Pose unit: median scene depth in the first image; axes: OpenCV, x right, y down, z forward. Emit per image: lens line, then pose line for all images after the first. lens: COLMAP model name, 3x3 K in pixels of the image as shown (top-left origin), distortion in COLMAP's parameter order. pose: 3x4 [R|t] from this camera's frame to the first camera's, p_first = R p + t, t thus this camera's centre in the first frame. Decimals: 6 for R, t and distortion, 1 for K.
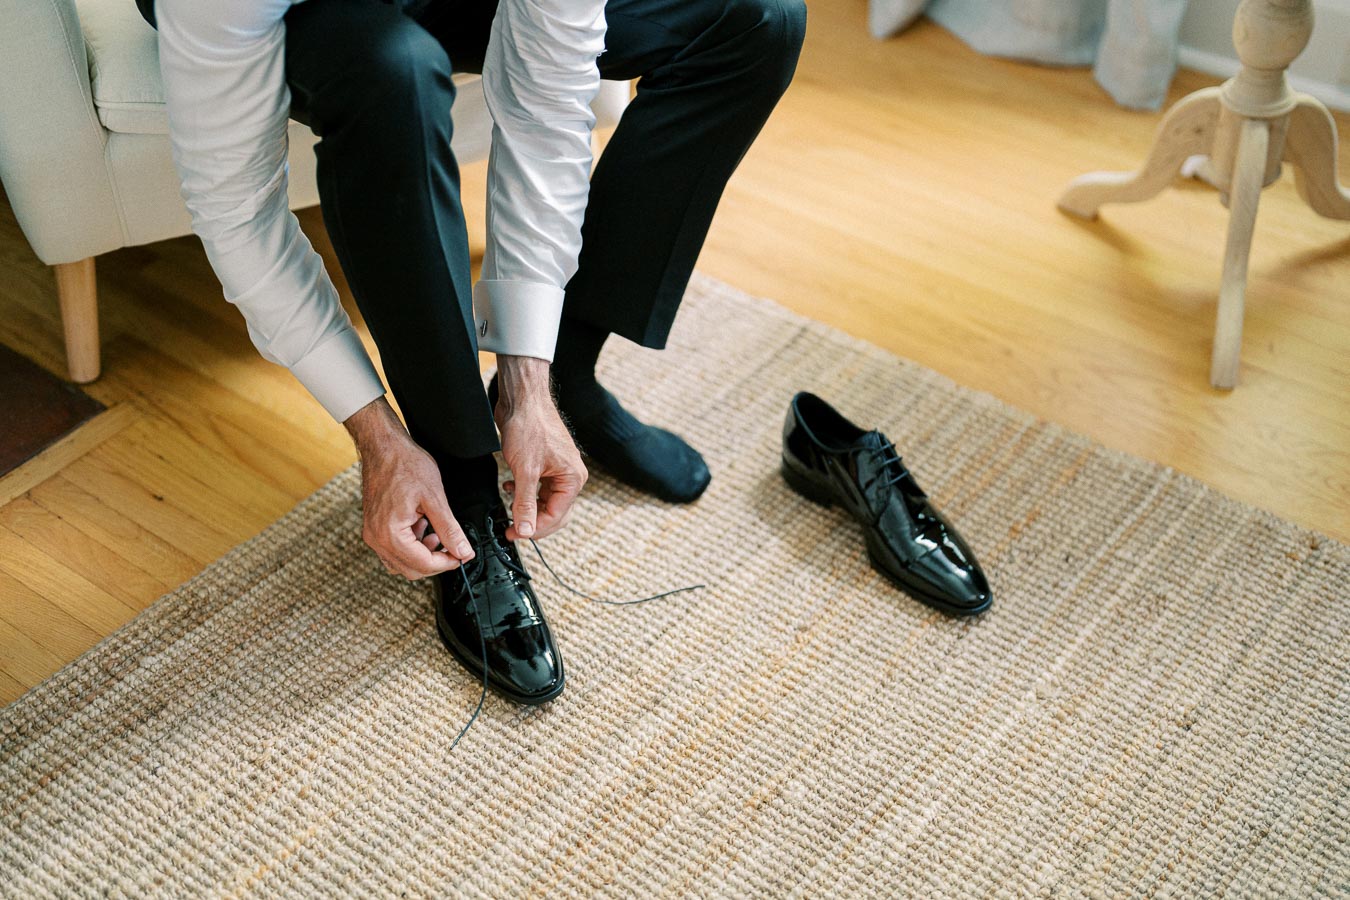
lens RADIAL K [[1963.1, 0, 676.5], [0, 1963.1, 485.8], [0, 0, 1]] dist [-0.155268, 1.367816]
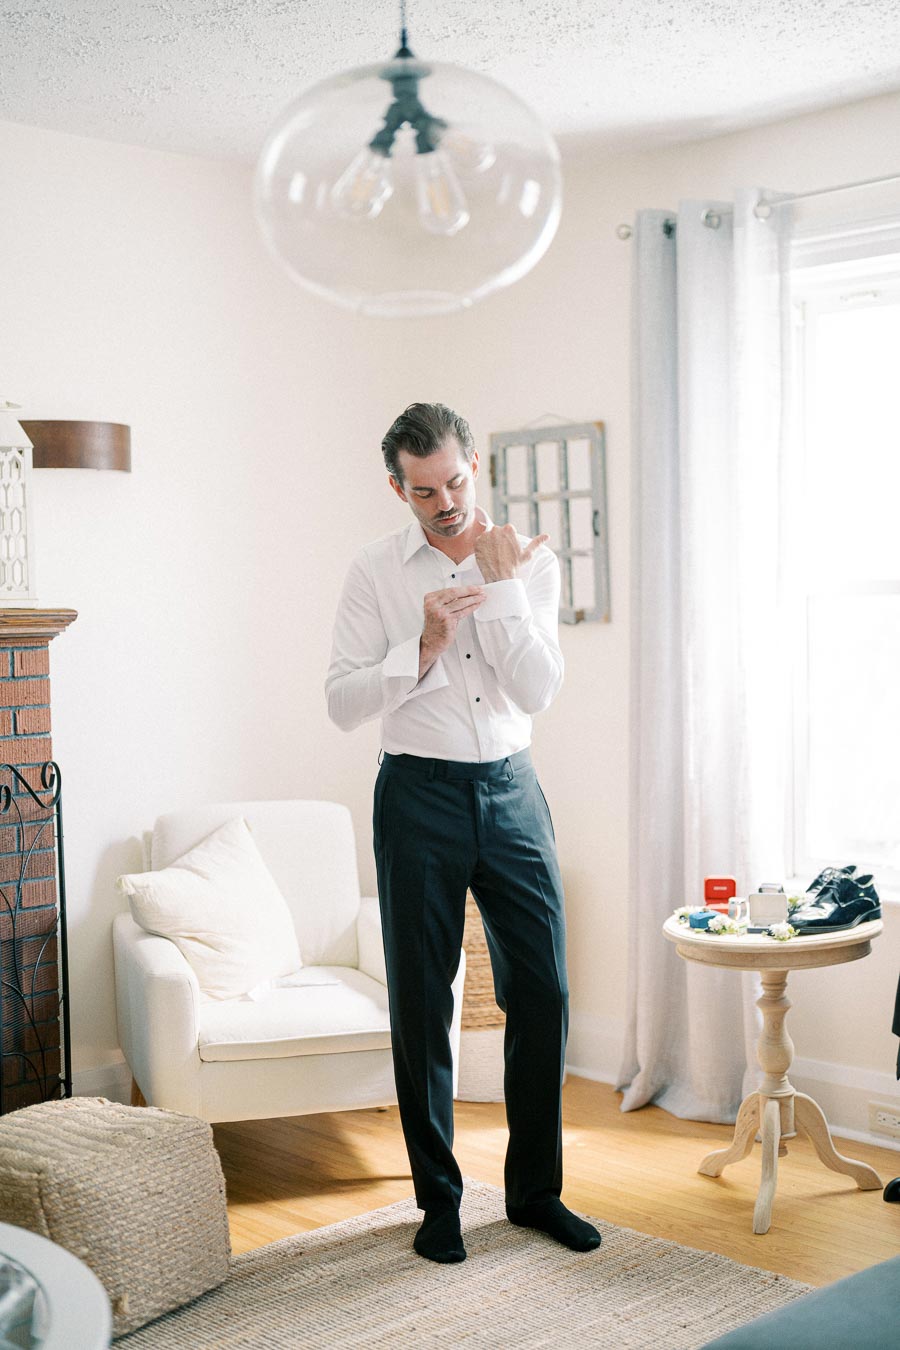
lens RADIAL K [[1963.1, 0, 450.0], [0, 1963.1, 675.0], [0, 0, 1]] dist [-0.155268, 1.367816]
pose [[0.991226, 0.004642, -0.132098, 0.295487], [-0.081081, 0.810629, -0.579919, 0.793839], [0.104391, 0.585541, 0.803893, -1.067104]]
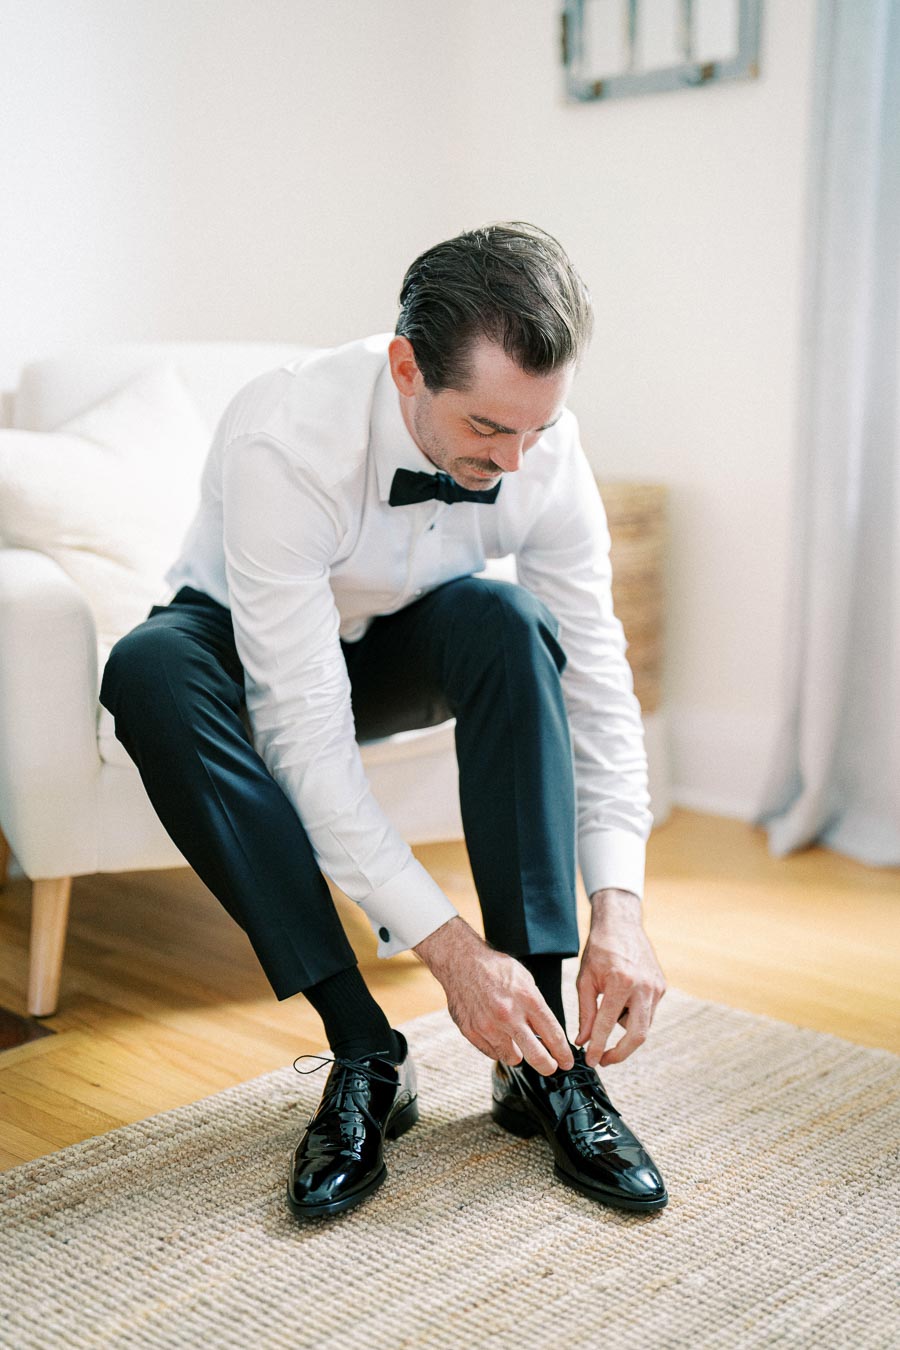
lens RADIAL K [[1963.1, 0, 450.0], [0, 1963.1, 675.0], [0, 0, 1]] dist [-0.155268, 1.367816]
pose [[0.996412, 0.022409, -0.081620, 0.010931], [-0.059527, 0.871067, -0.487544, 0.381498], [0.060171, 0.490653, 0.869275, -0.027526]]
